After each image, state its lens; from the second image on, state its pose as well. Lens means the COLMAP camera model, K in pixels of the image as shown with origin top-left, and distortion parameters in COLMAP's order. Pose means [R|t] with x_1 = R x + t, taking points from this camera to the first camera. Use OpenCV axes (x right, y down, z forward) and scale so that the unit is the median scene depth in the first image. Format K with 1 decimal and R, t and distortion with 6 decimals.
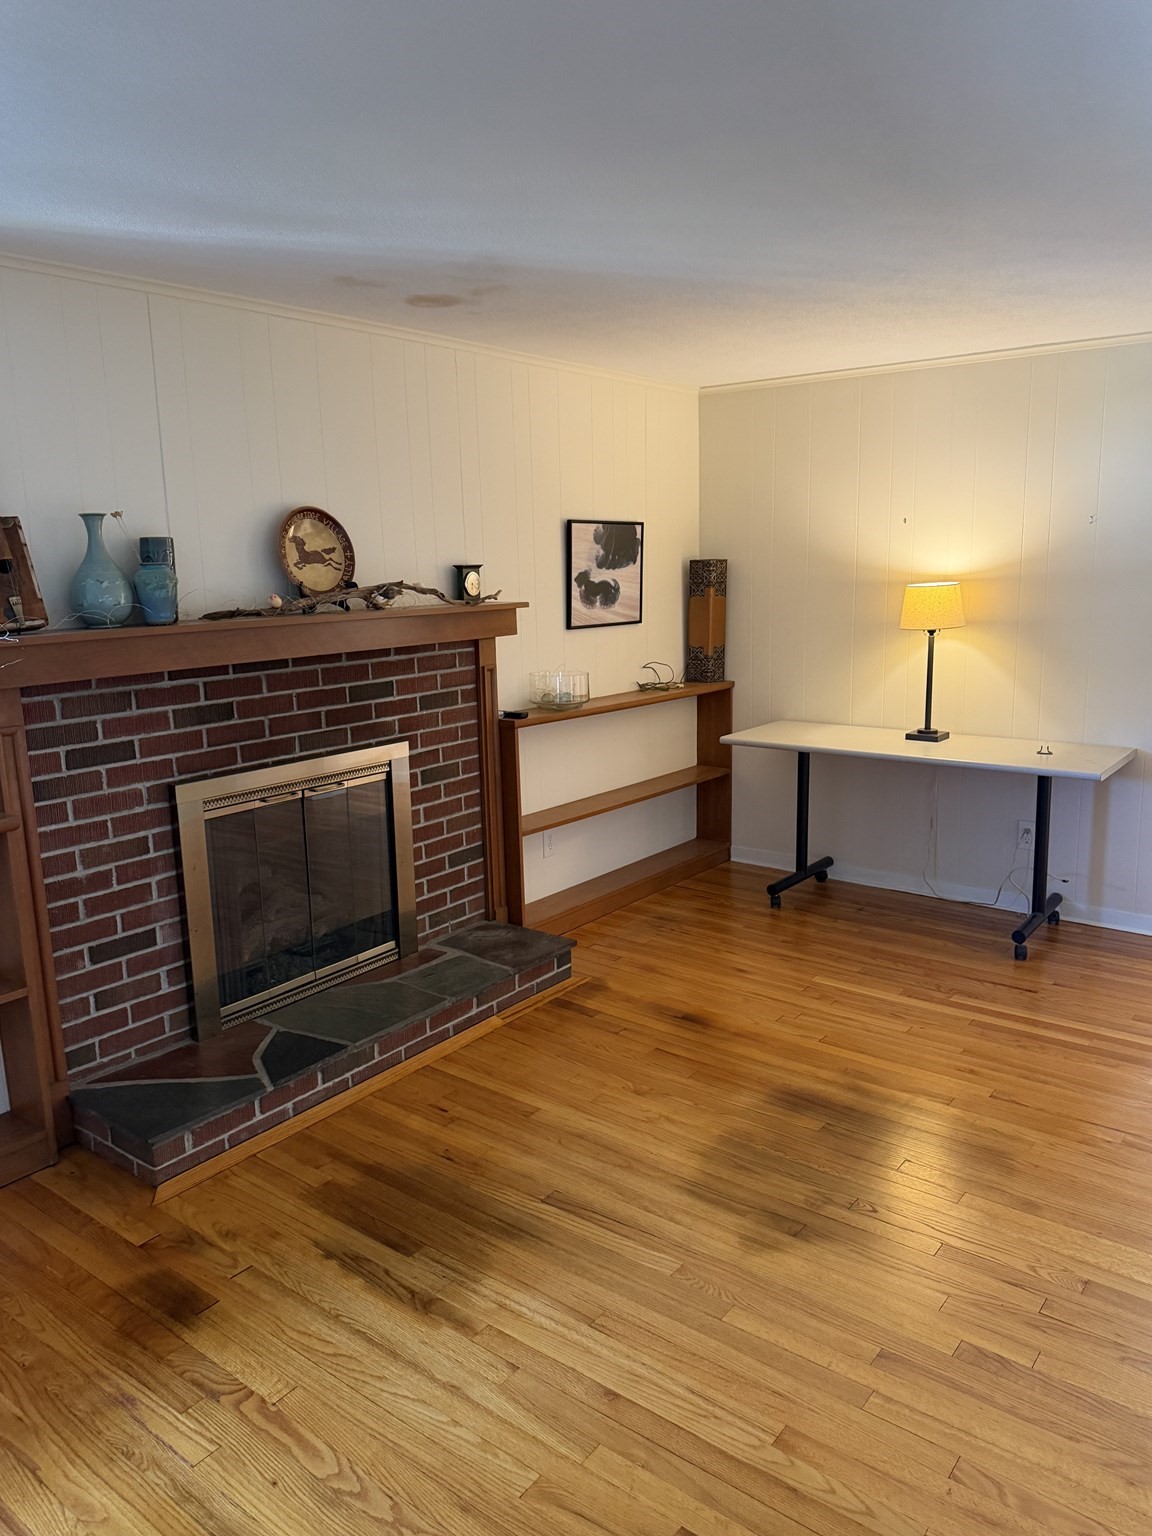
lens RADIAL K [[1102.2, 0, 573.2], [0, 1102.2, 768.7], [0, 0, 1]] dist [0.050895, -0.048689]
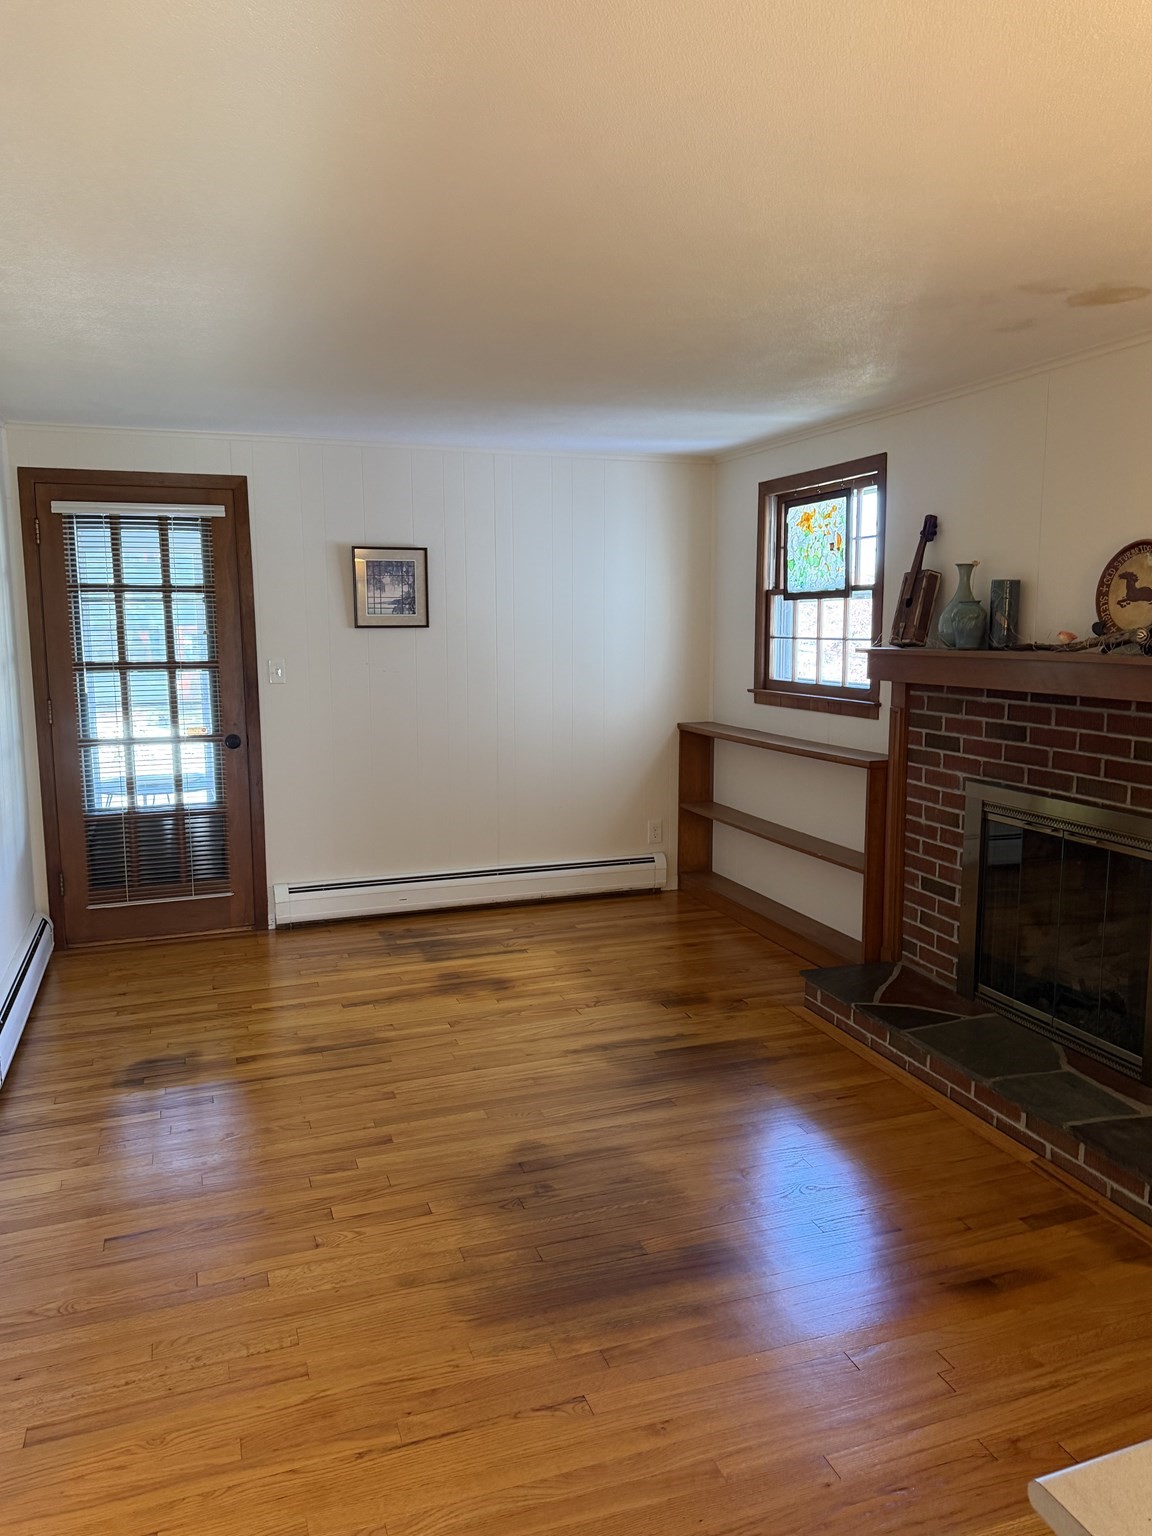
lens RADIAL K [[1102.2, 0, 577.3], [0, 1102.2, 767.2], [0, 0, 1]] dist [0.050895, -0.048689]
pose [[-0.544502, 0.134694, -0.827874, 0.897820], [-0.144297, 0.957263, 0.250651, -0.246044], [0.826254, 0.255940, -0.501795, 1.258937]]
